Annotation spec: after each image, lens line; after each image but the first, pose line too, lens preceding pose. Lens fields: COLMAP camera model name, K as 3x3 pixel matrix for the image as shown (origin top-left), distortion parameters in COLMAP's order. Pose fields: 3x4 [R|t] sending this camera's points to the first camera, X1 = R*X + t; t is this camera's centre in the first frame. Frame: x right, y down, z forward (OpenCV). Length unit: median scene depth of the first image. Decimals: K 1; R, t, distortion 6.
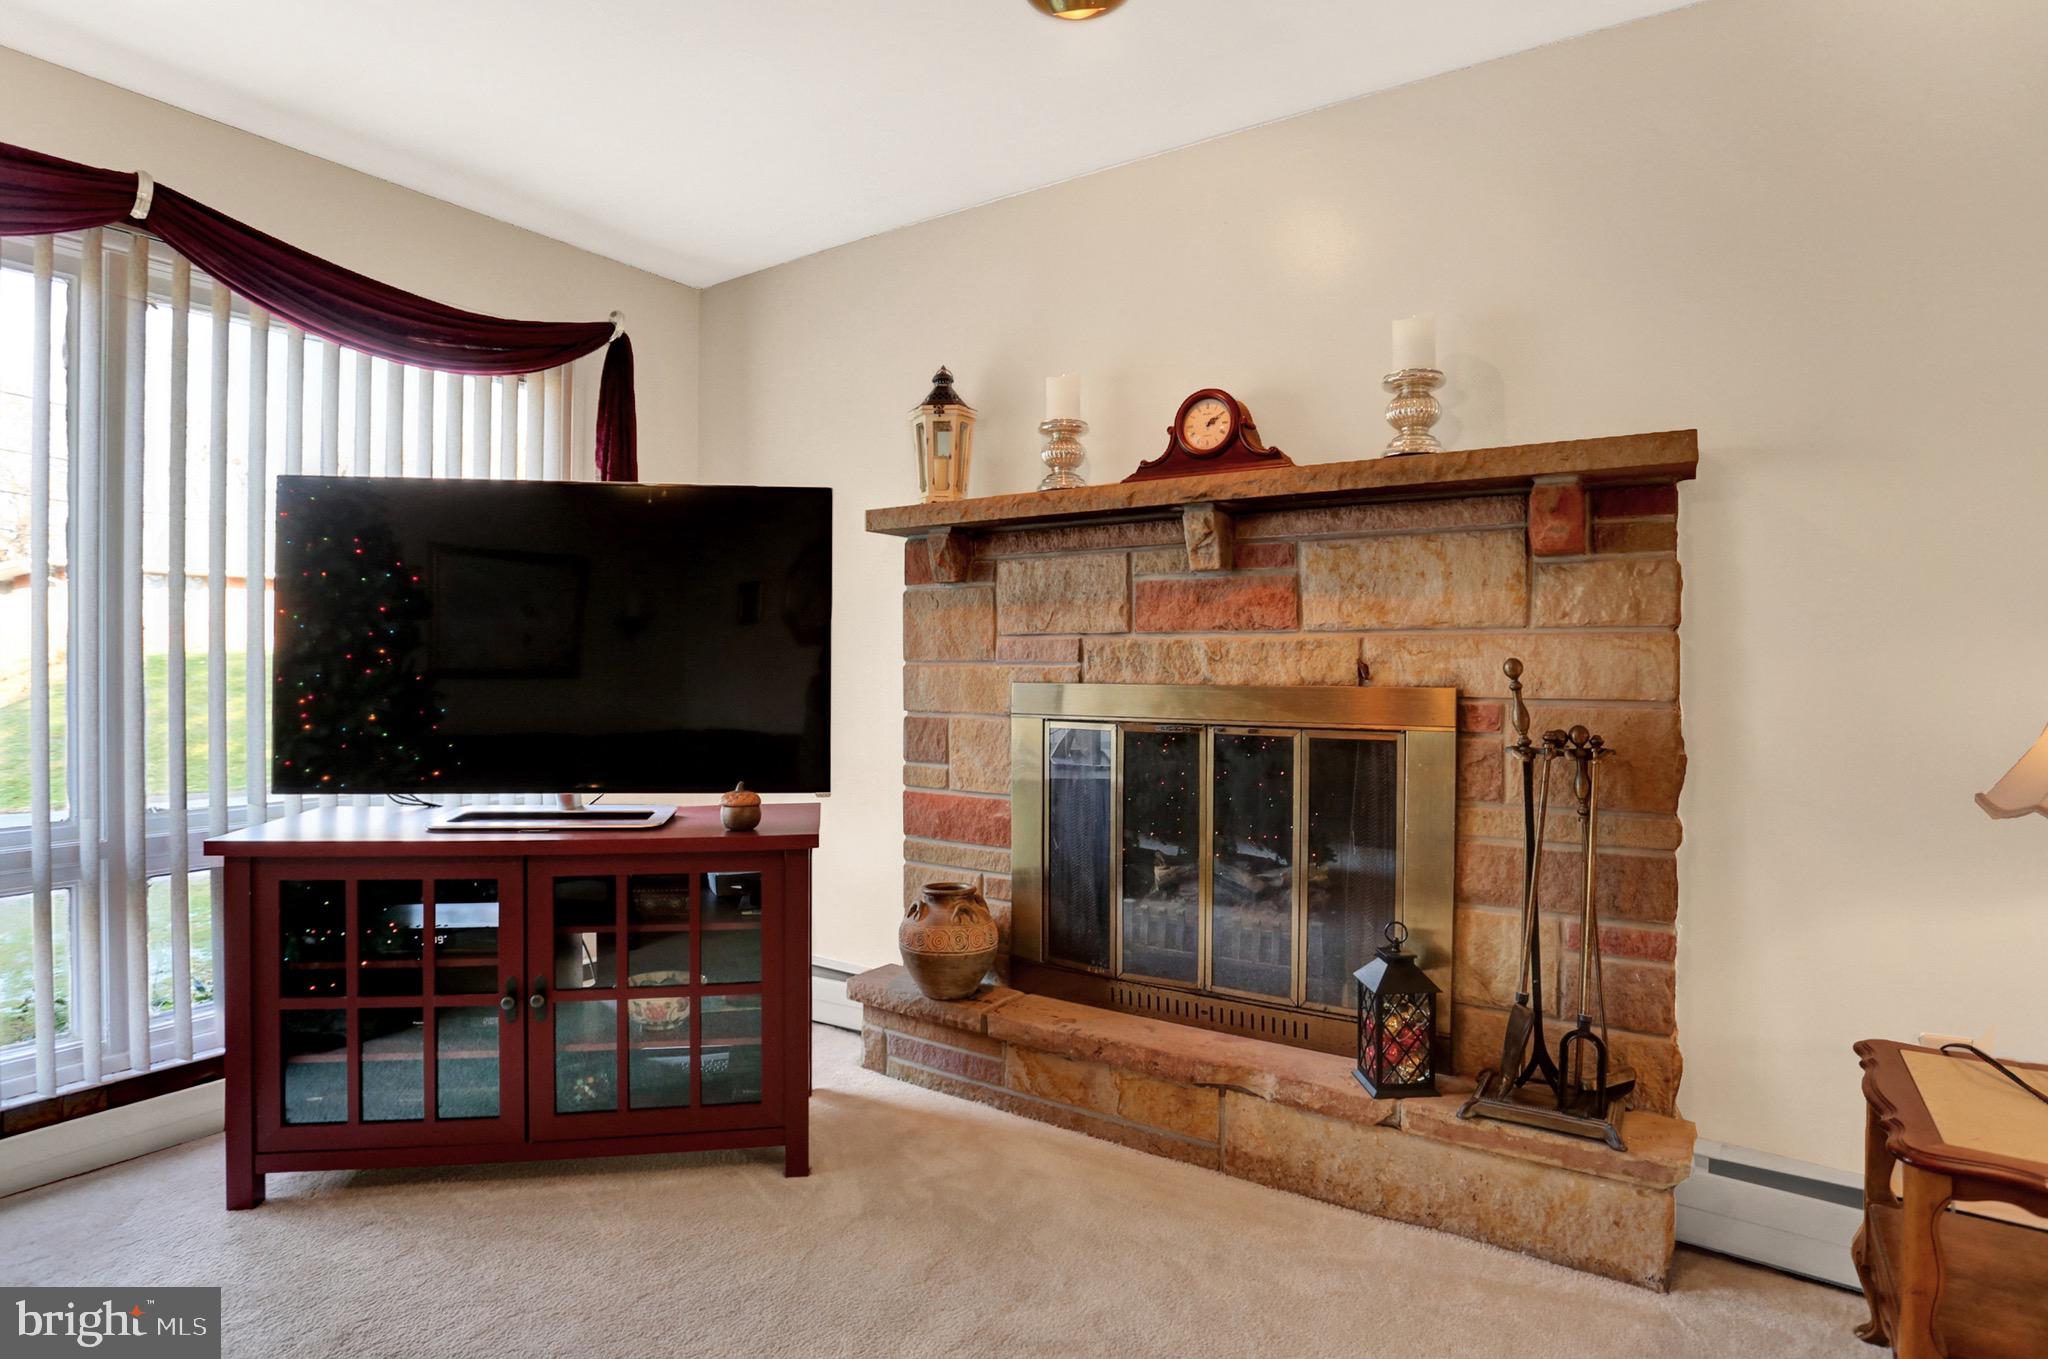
lens RADIAL K [[1033.8, 0, 1038.1], [0, 1033.8, 671.4], [0, 0, 1]] dist [-0.062518, 0.027031]
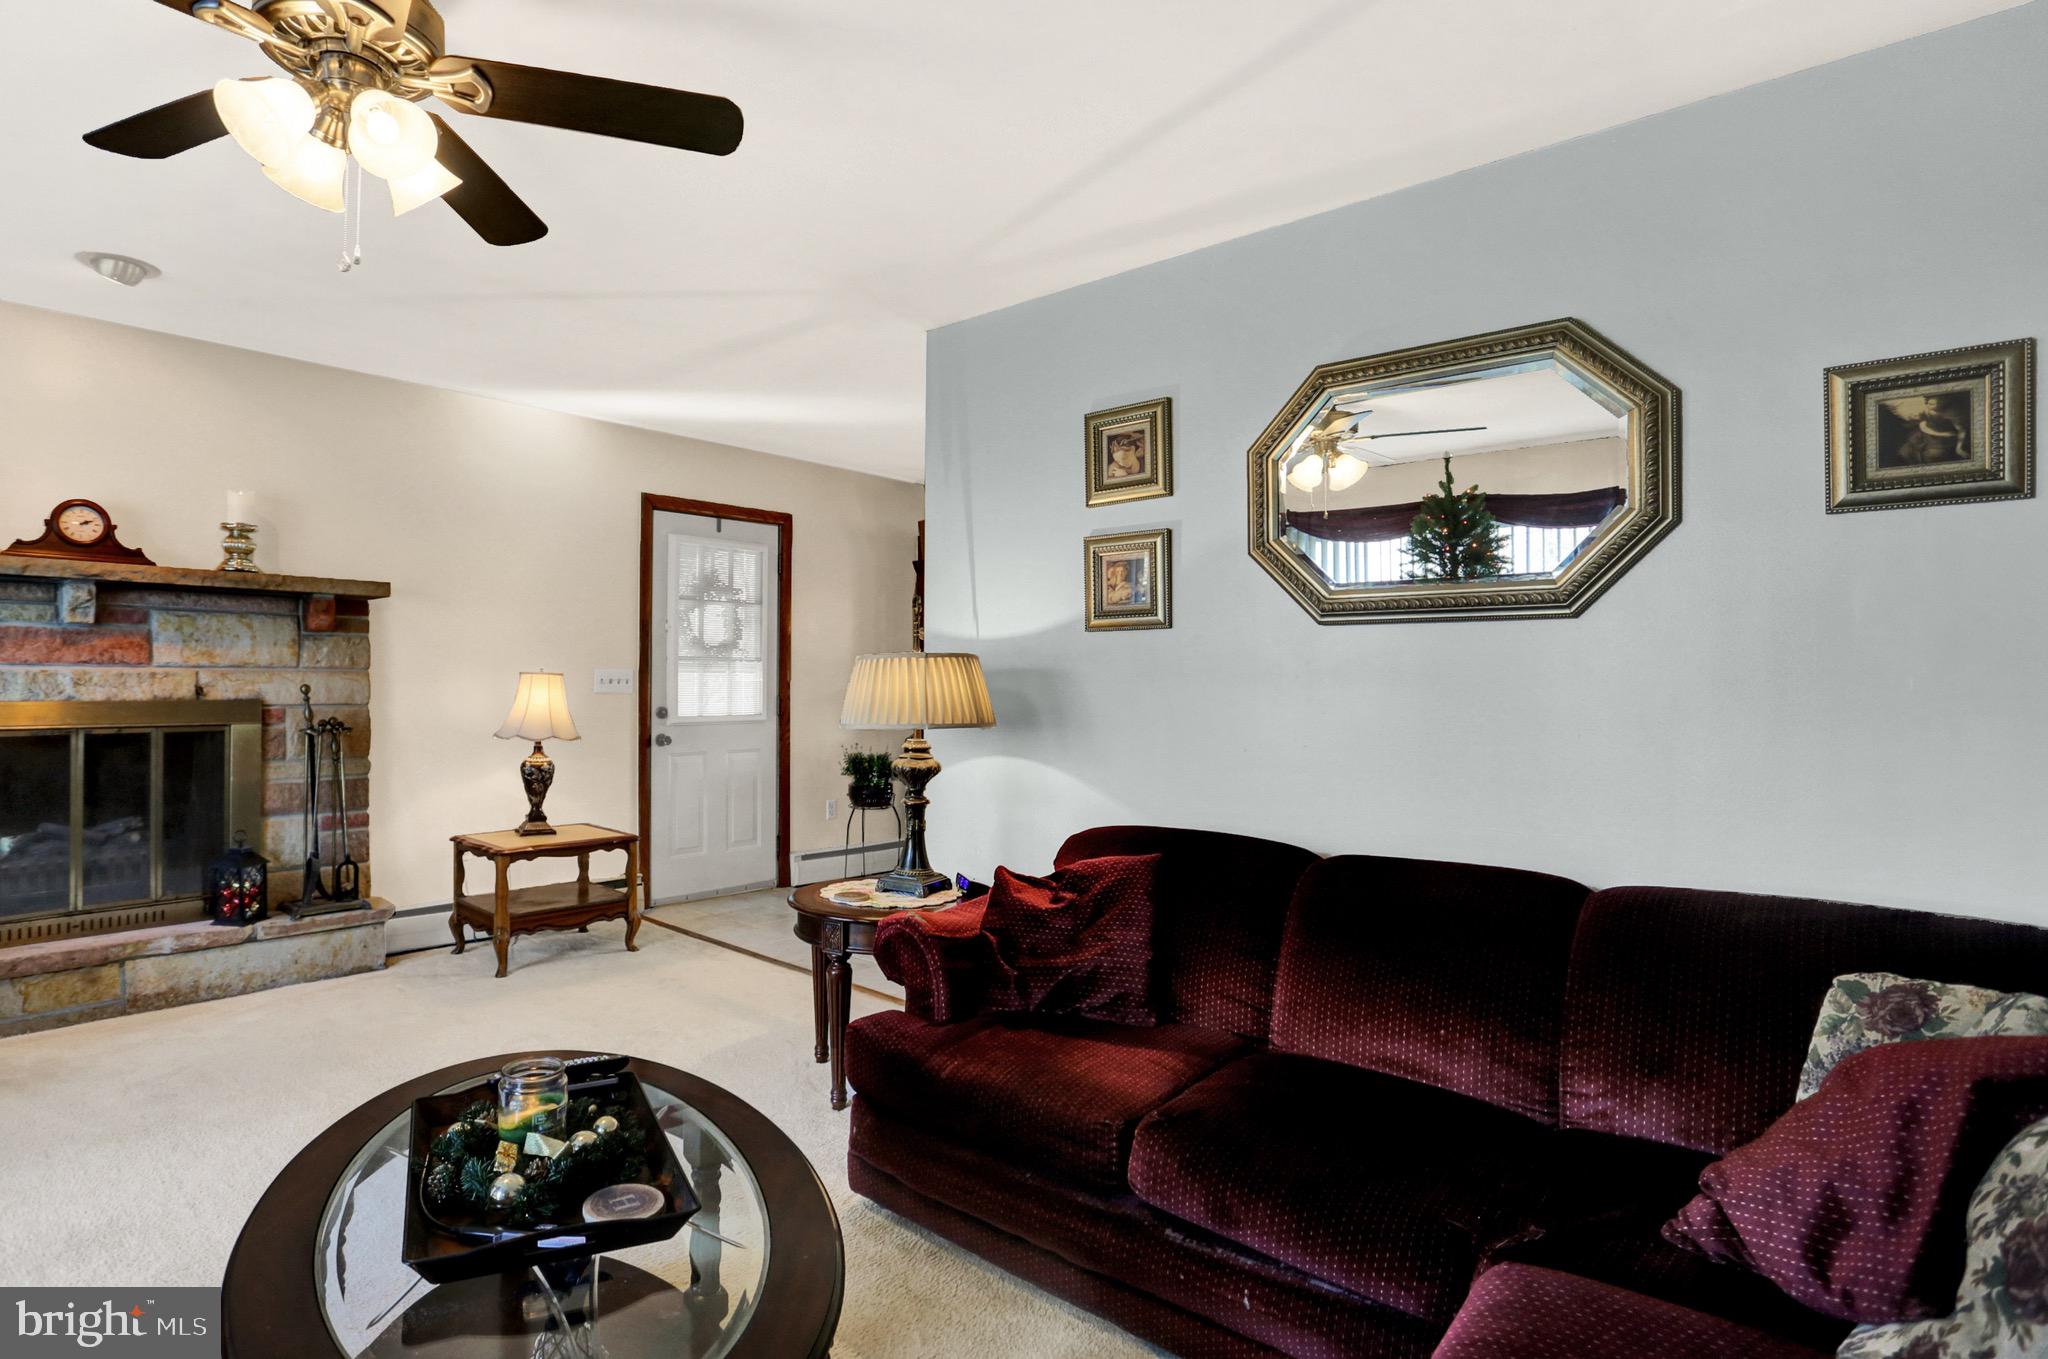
lens RADIAL K [[1033.8, 0, 1038.1], [0, 1033.8, 671.4], [0, 0, 1]] dist [-0.062518, 0.027031]
pose [[0.056739, 0.010253, 0.998336, -1.277470], [0.001366, 0.999946, -0.010347, -0.013890], [-0.998388, 0.001951, 0.056722, -0.480728]]
